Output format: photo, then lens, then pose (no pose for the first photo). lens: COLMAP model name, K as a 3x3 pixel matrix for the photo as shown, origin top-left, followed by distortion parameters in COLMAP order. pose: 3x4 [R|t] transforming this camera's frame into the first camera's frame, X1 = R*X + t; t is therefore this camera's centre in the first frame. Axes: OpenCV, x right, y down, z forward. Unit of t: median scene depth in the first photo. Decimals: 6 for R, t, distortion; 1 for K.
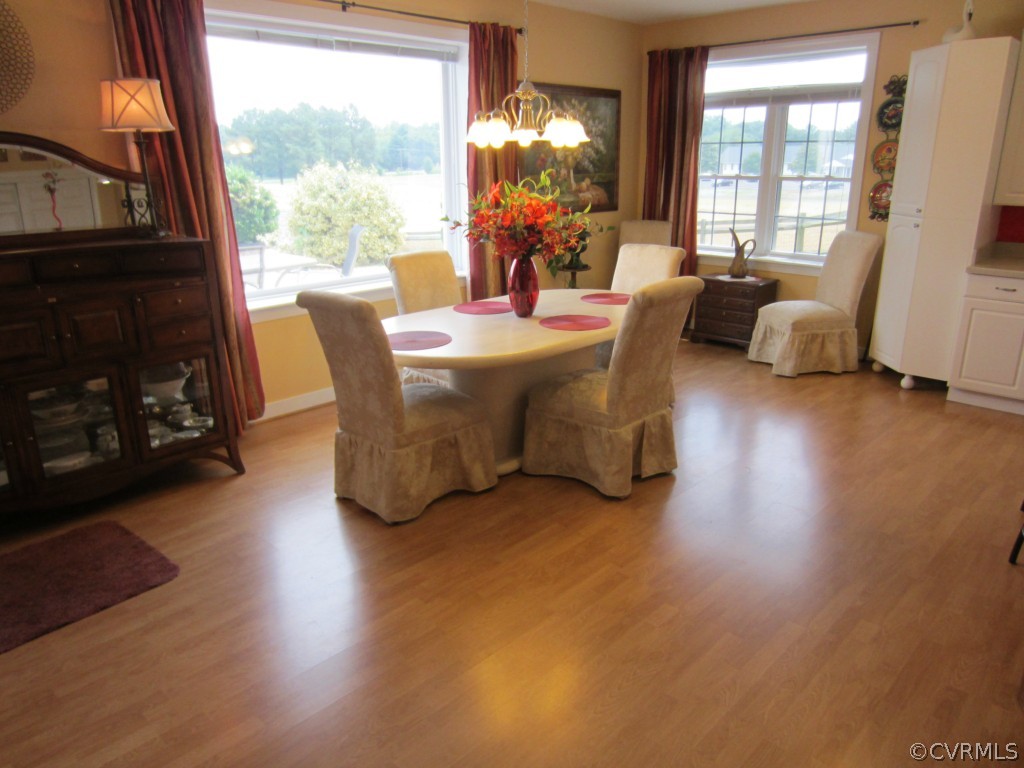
lens RADIAL K [[729.0, 0, 514.5], [0, 729.0, 384.2], [0, 0, 1]] dist [-0.039080, 0.016519]
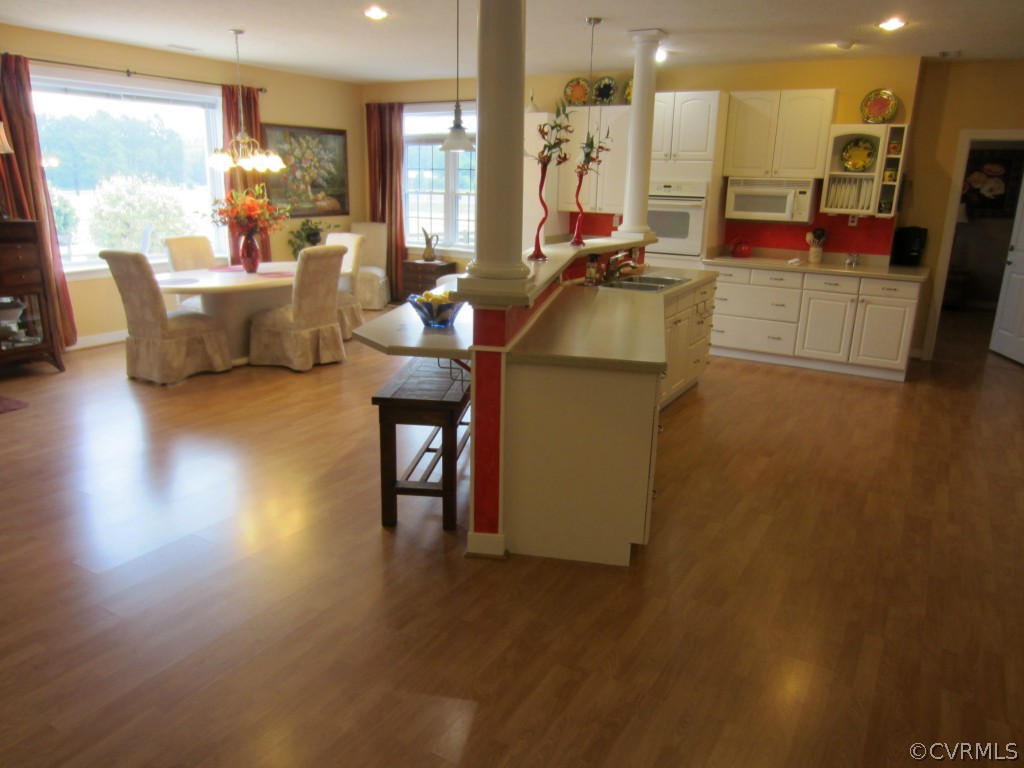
lens RADIAL K [[729.0, 0, 514.1], [0, 729.0, 382.0], [0, 0, 1]] dist [-0.039080, 0.016519]
pose [[0.973064, -0.031869, 0.228320, 0.188161], [0.038161, 0.999002, -0.023198, 0.191369], [-0.227353, 0.031286, 0.973310, -0.638223]]
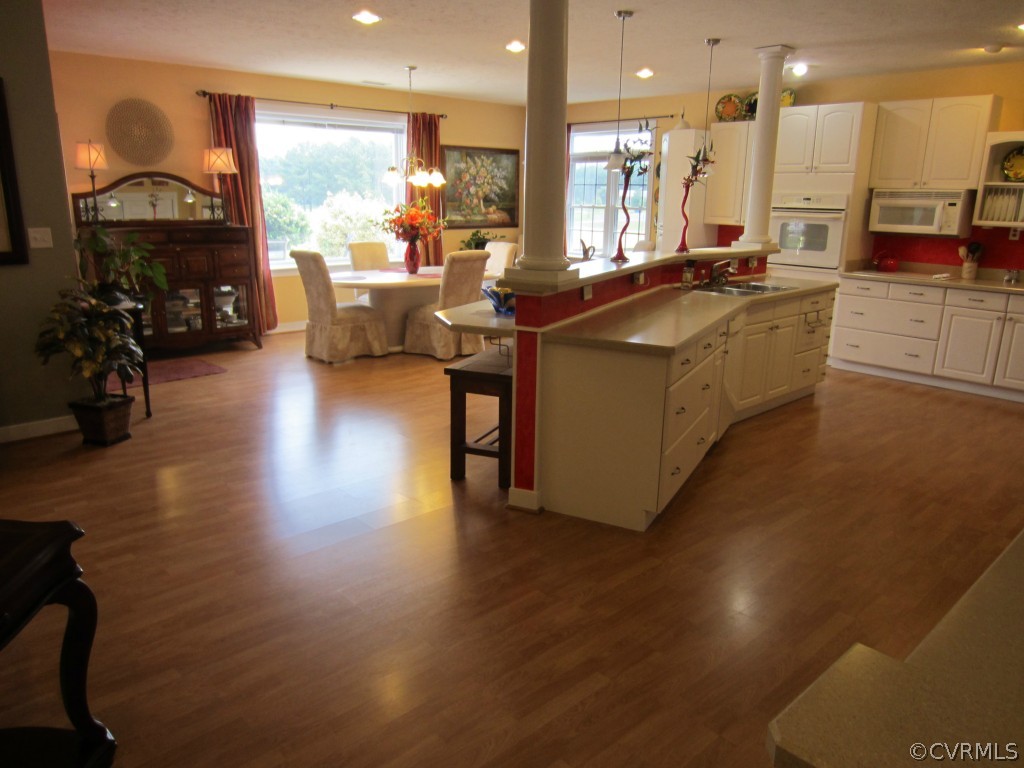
lens RADIAL K [[729.0, 0, 511.7], [0, 729.0, 380.6], [0, 0, 1]] dist [-0.039080, 0.016519]
pose [[0.997729, 0.038744, -0.055096, 0.347443], [-0.041461, 0.997935, -0.049067, 0.239737], [0.053081, 0.051240, 0.997275, -0.769488]]
